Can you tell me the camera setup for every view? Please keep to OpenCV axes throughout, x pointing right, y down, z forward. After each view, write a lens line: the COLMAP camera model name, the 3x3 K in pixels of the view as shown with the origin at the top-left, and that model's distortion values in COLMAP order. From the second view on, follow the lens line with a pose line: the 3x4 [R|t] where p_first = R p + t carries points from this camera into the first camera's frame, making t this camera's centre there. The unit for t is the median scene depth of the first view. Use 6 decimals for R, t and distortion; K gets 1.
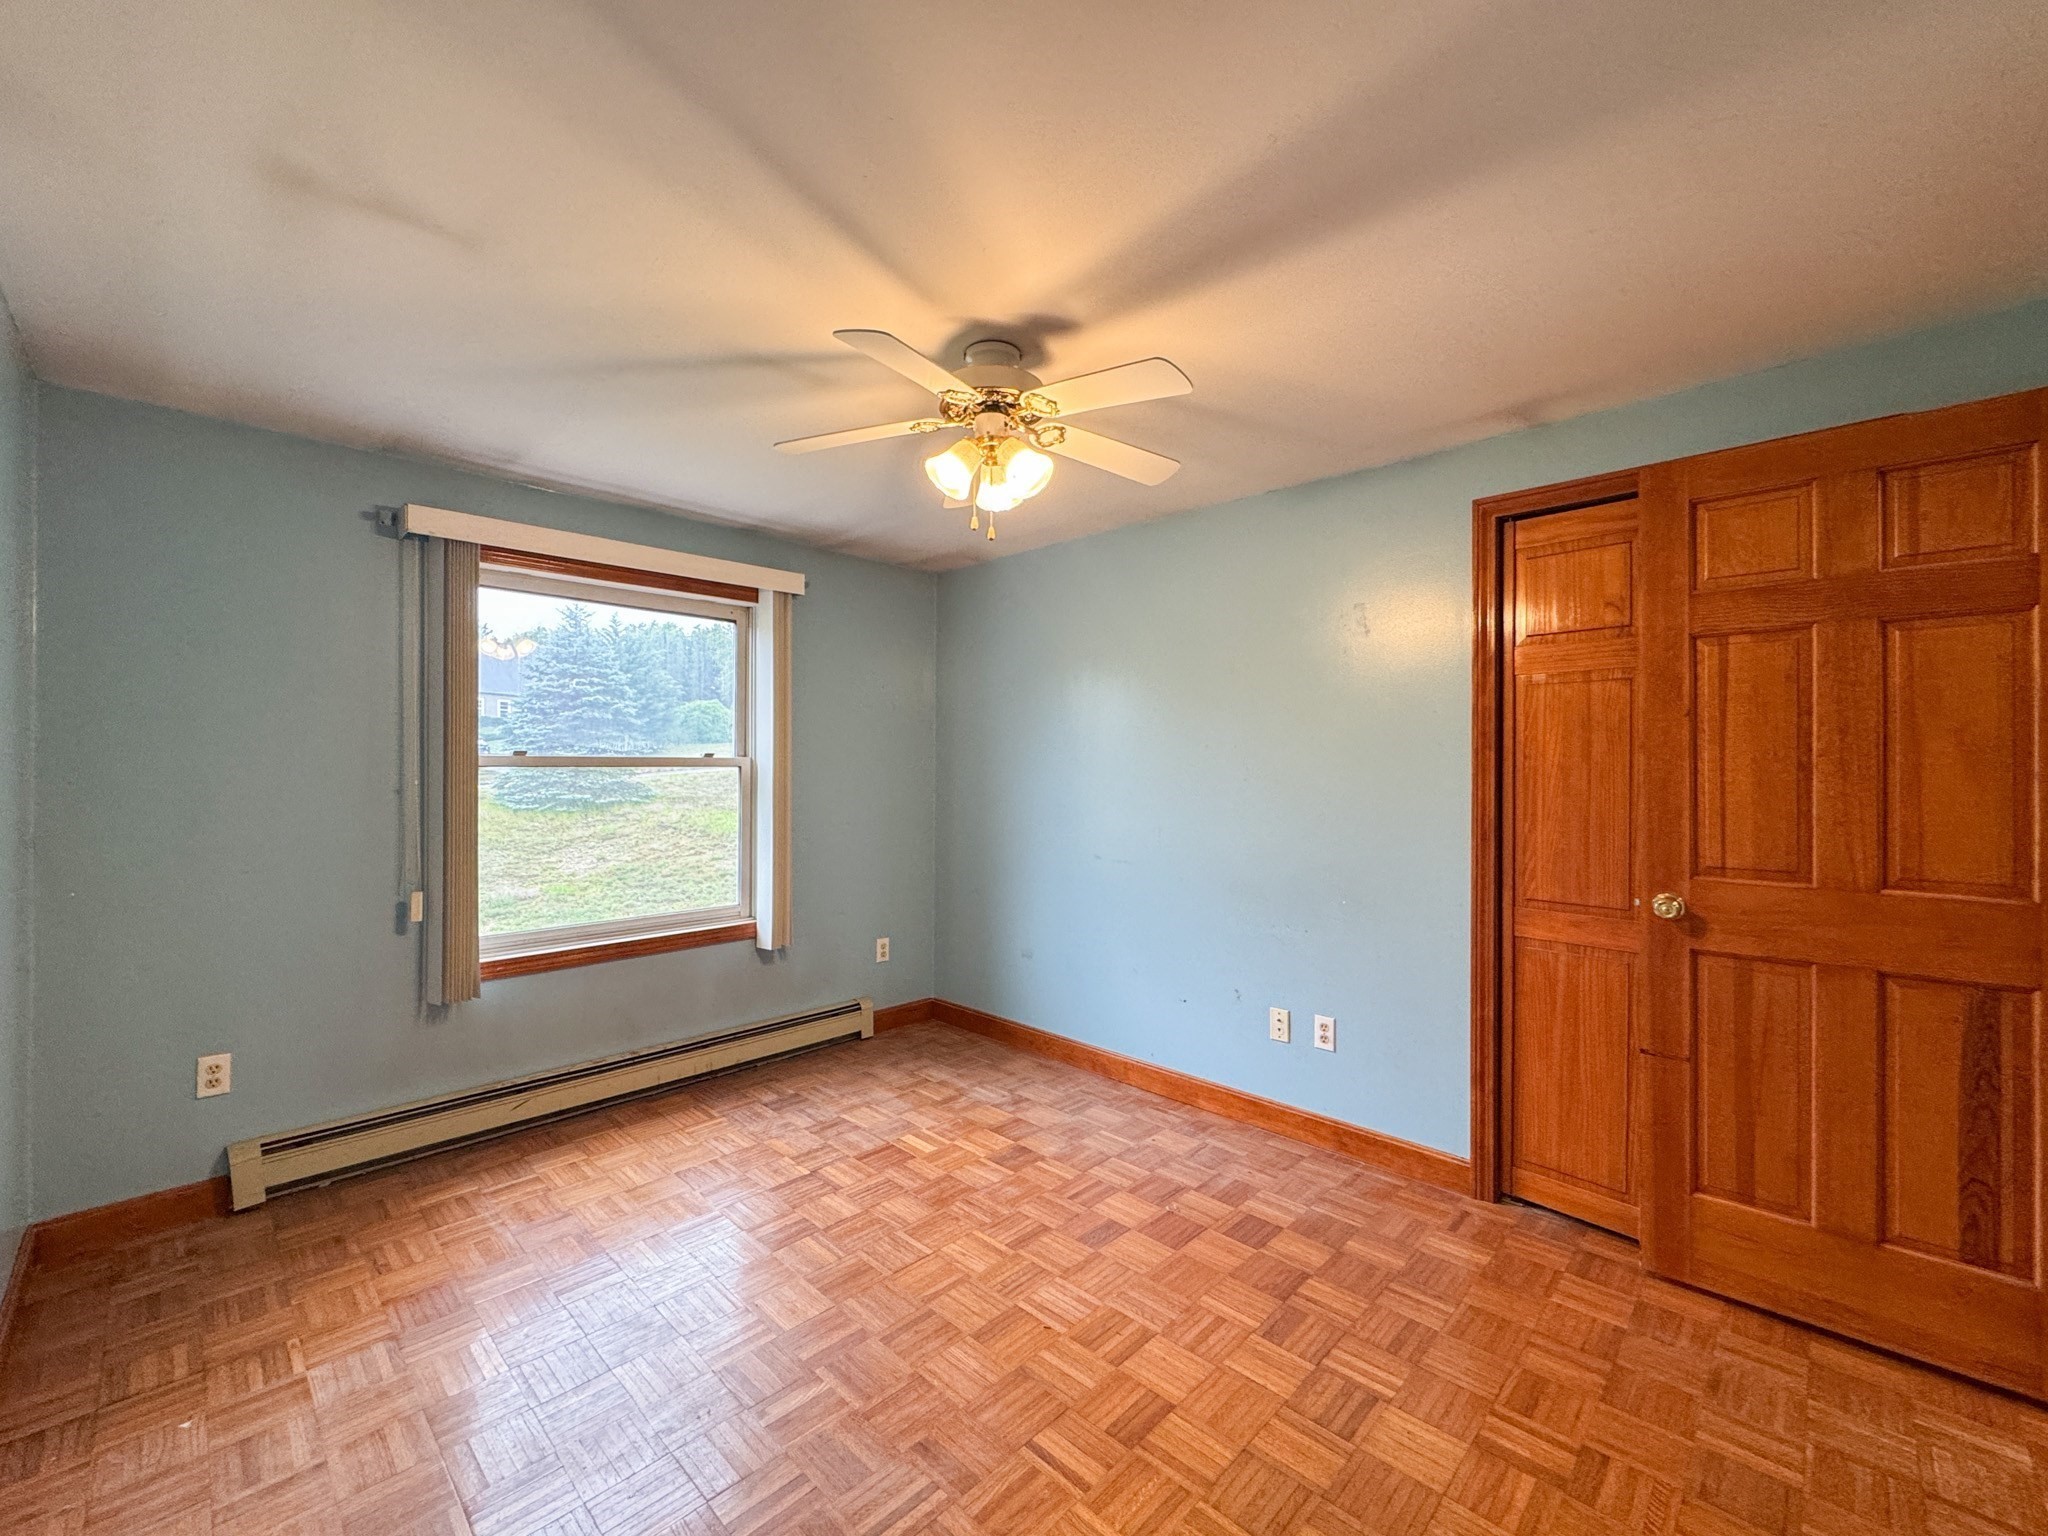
lens RADIAL K [[840.2, 0, 1010.6], [0, 840.2, 748.4], [0, 0, 1]] dist [-0.002609, -0.000059]
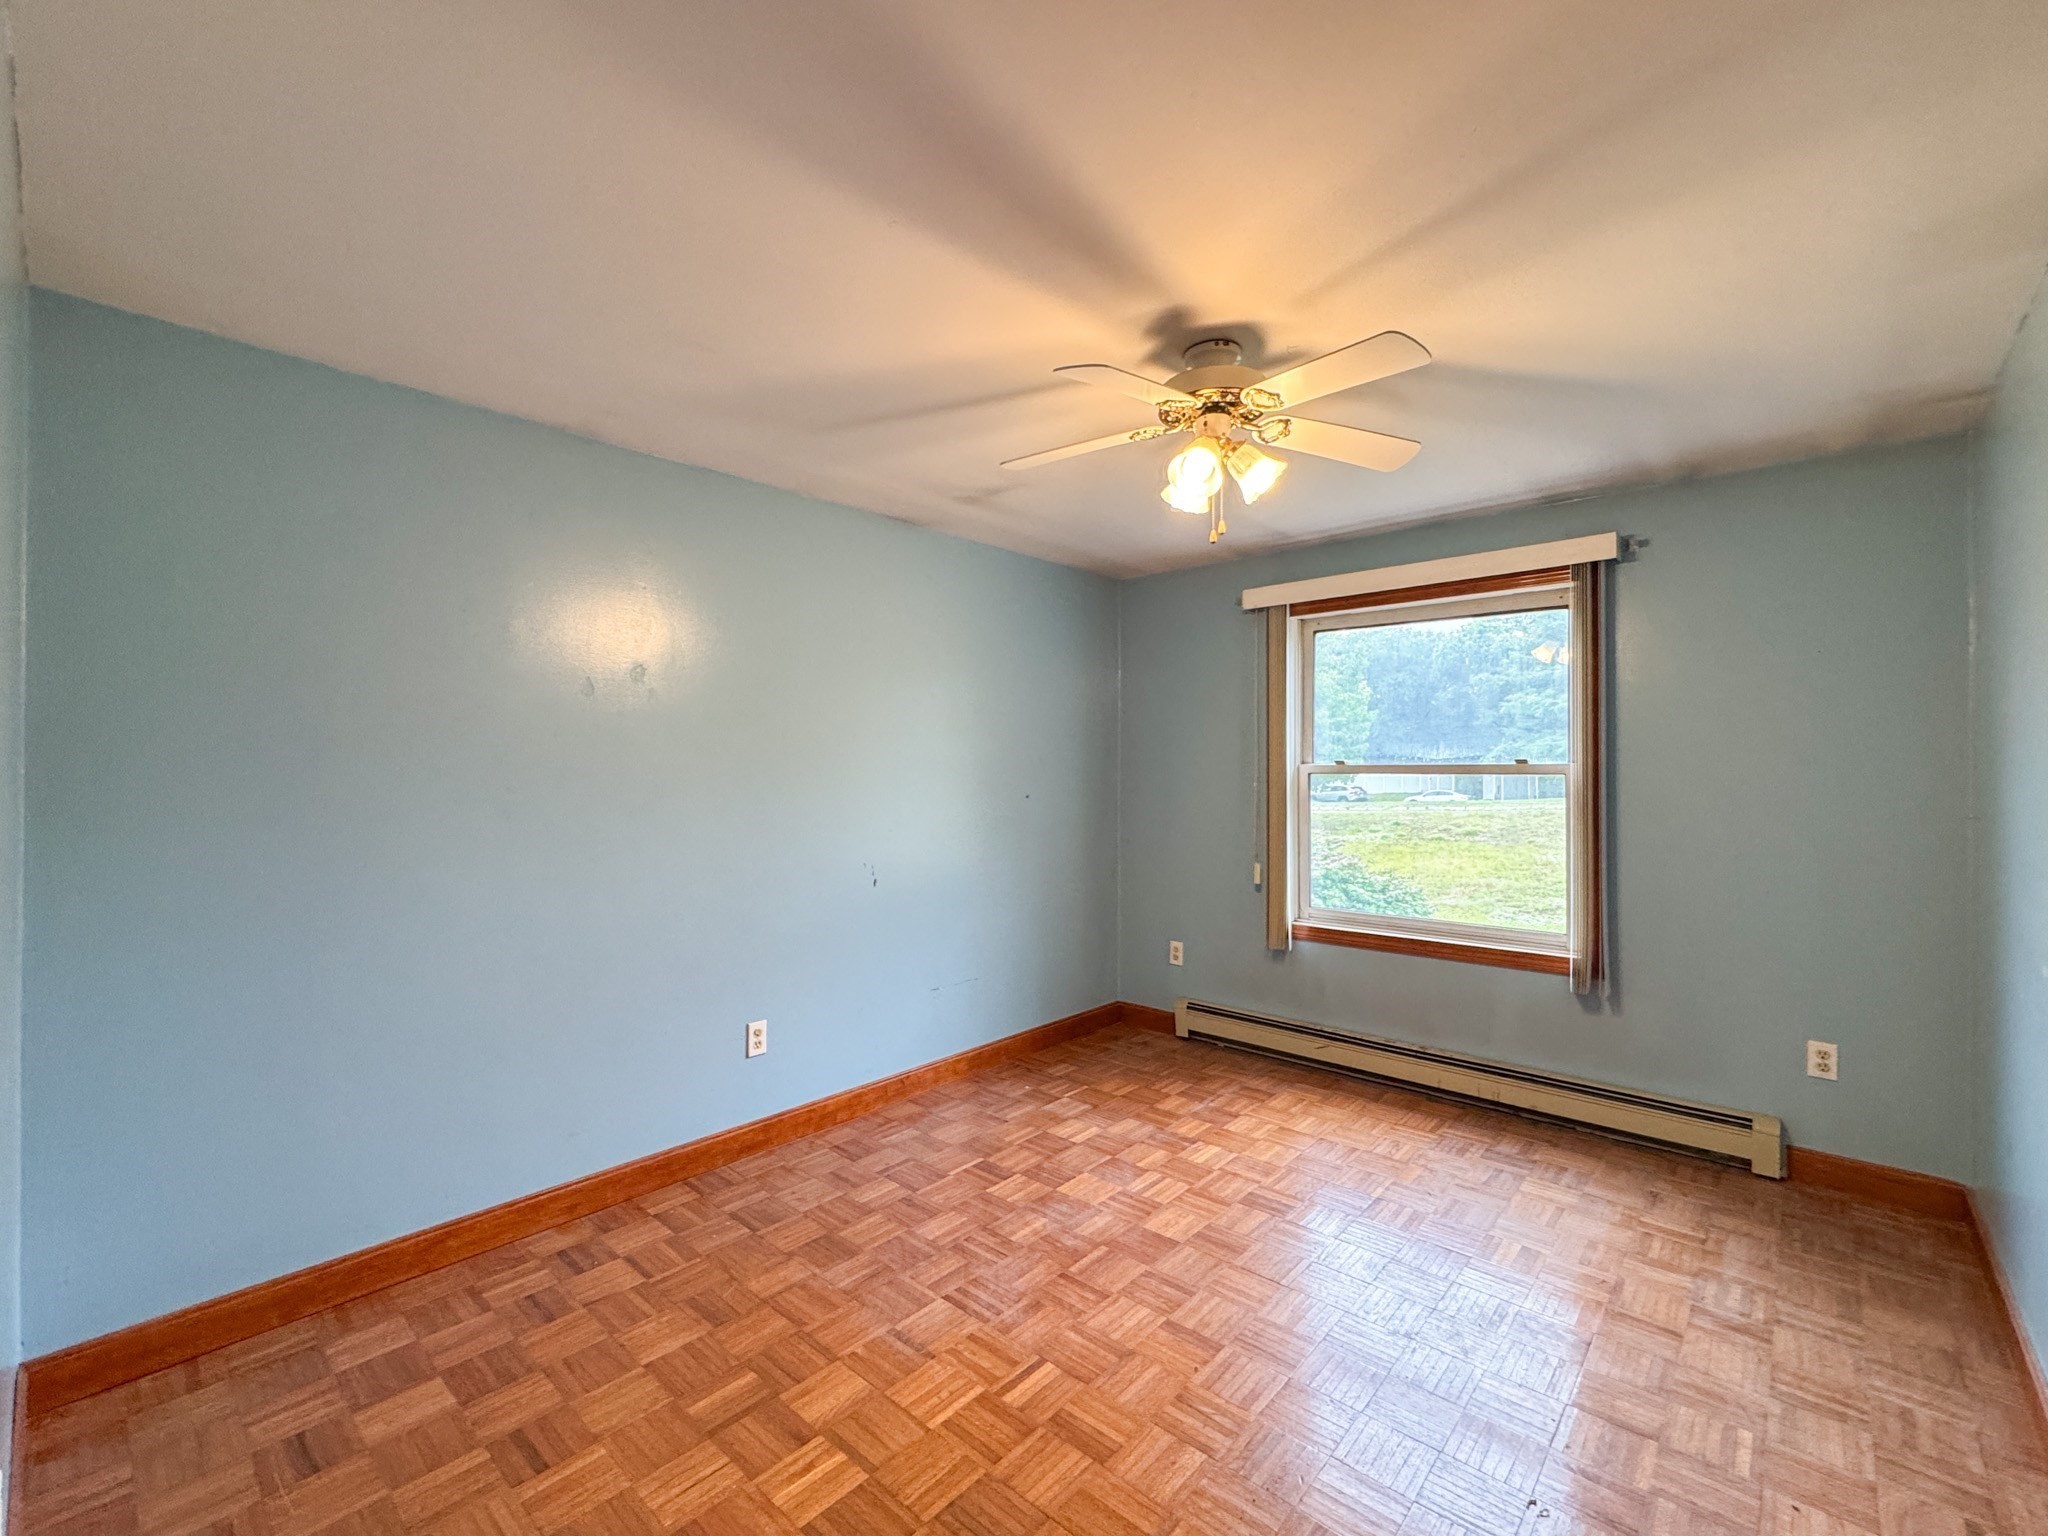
lens RADIAL K [[840.2, 0, 1010.6], [0, 840.2, 748.4], [0, 0, 1]] dist [-0.002609, -0.000059]
pose [[0.053308, -0.027729, -0.998193, 0.593447], [0.020174, 0.999440, -0.026687, 0.007648], [0.998374, -0.018715, 0.053837, 0.449614]]
